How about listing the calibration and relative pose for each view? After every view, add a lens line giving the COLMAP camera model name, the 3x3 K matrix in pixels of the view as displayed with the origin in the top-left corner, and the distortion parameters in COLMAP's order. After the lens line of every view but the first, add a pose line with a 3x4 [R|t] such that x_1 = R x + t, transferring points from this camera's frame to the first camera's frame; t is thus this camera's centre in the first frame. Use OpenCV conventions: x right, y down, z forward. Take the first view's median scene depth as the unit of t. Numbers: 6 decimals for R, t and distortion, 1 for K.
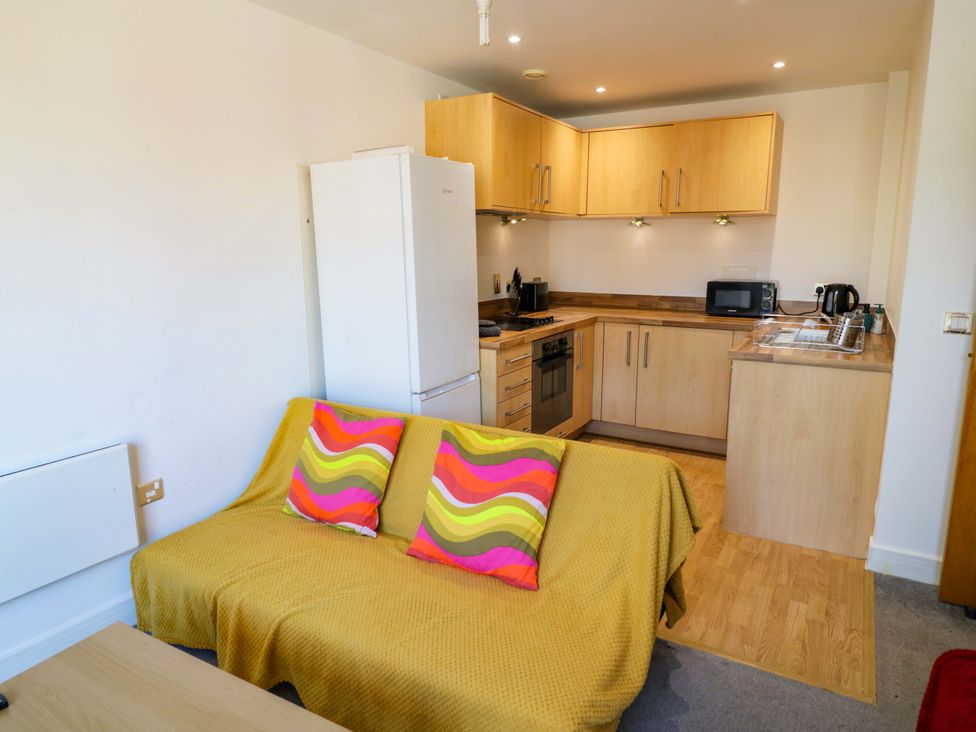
lens RADIAL K [[608.6, 0, 488.3], [0, 608.6, 353.8], [0, 0, 1]] dist [0.004418, -0.017830]
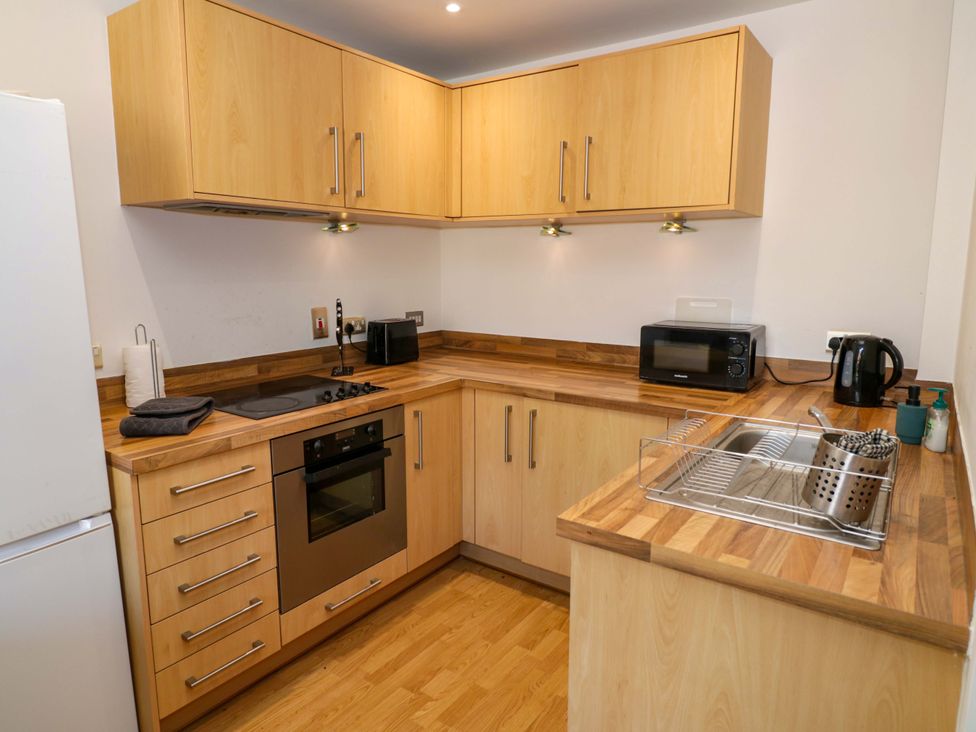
lens RADIAL K [[608.6, 0, 488.3], [0, 608.6, 353.8], [0, 0, 1]] dist [0.004418, -0.017830]
pose [[0.996512, 0.015342, -0.082028, 0.264378], [-0.017725, 0.999439, -0.028403, -0.072605], [0.081547, 0.029758, 0.996225, 0.398664]]
